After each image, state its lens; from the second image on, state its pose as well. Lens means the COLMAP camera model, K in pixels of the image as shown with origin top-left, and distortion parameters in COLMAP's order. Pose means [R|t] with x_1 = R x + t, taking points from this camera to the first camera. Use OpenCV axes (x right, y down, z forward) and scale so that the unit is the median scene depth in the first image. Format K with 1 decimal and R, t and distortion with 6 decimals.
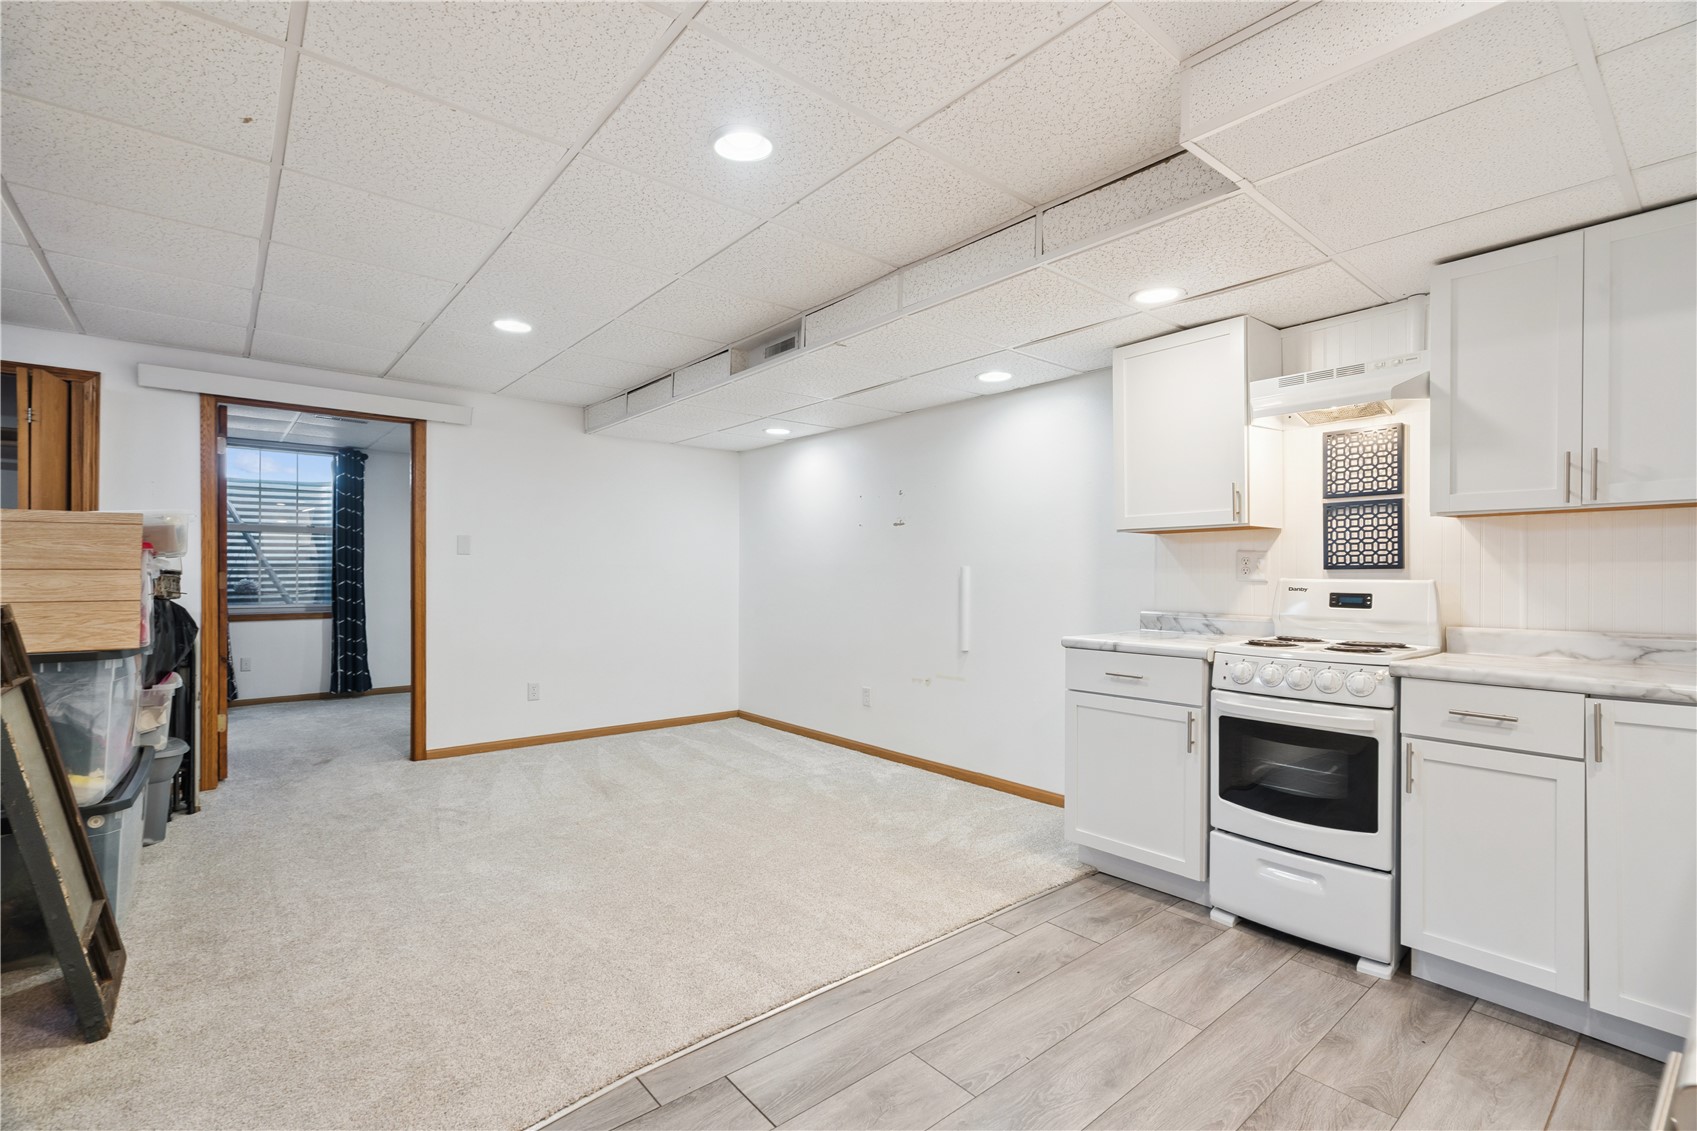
lens RADIAL K [[770.8, 0, 863.4], [0, 770.8, 573.4], [0, 0, 1]] dist [-0.003774, 0.001739]
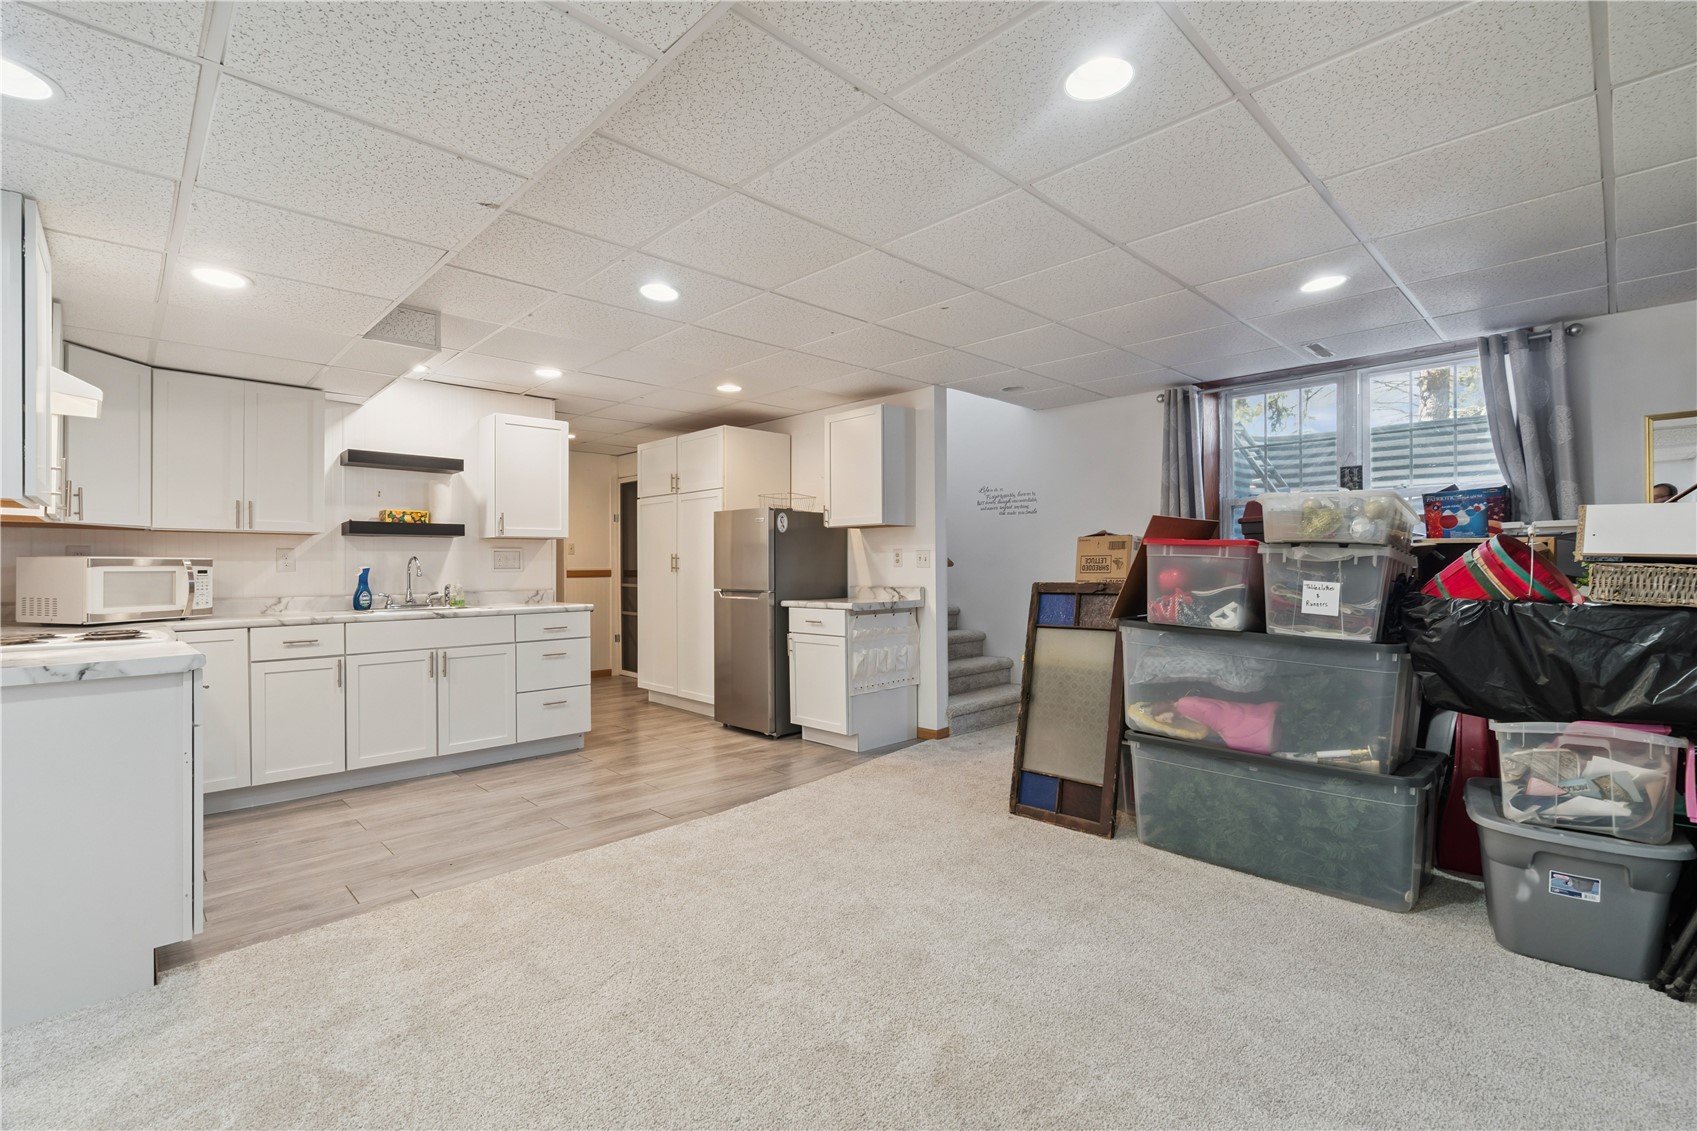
lens RADIAL K [[770.8, 0, 851.8], [0, 770.8, 557.1], [0, 0, 1]] dist [-0.003774, 0.001739]
pose [[-0.998092, 0.004725, -0.061571, -0.471728], [0.005138, 0.999965, -0.006545, -0.000301], [0.061538, -0.006849, -0.998081, 2.732534]]
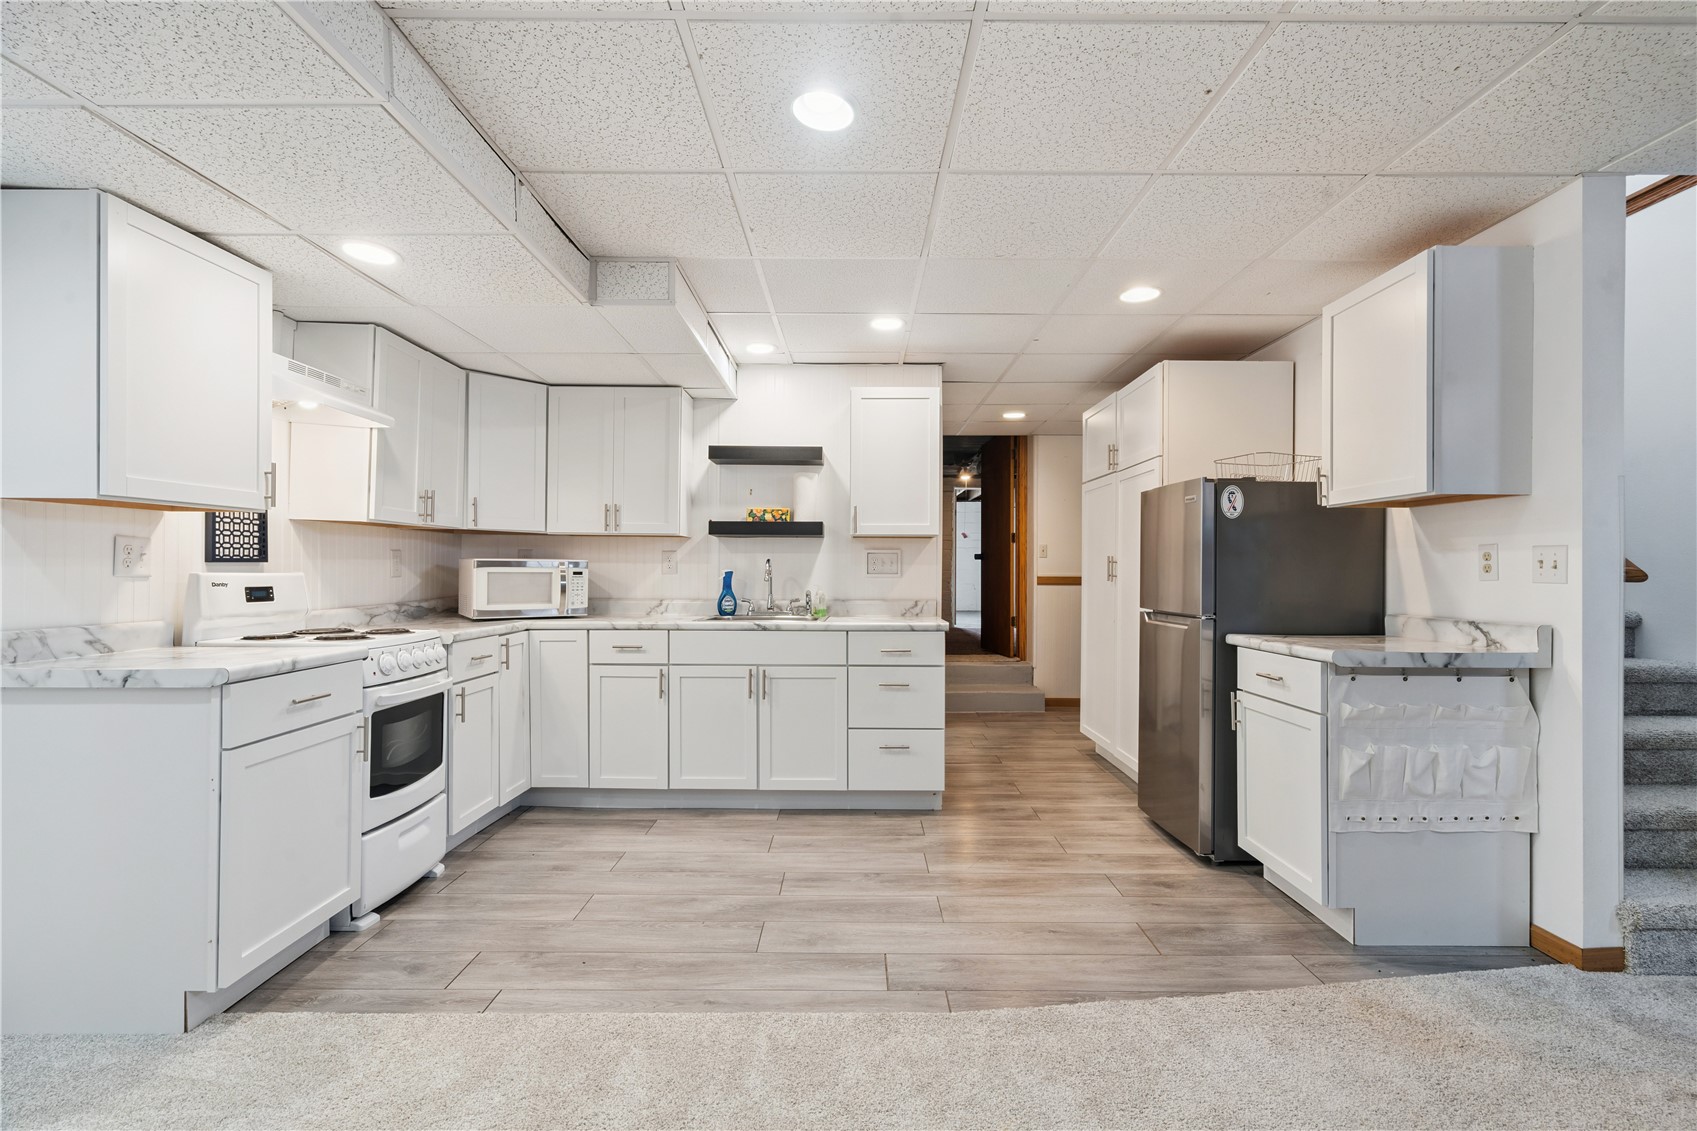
lens RADIAL K [[770.8, 0, 846.0], [0, 770.8, 565.8], [0, 0, 1]] dist [-0.003774, 0.001739]
pose [[-0.755757, -0.000647, 0.654851, -0.828287], [-0.002921, 0.999993, -0.002382, -0.001261], [-0.654845, -0.003713, -0.755754, 1.773092]]
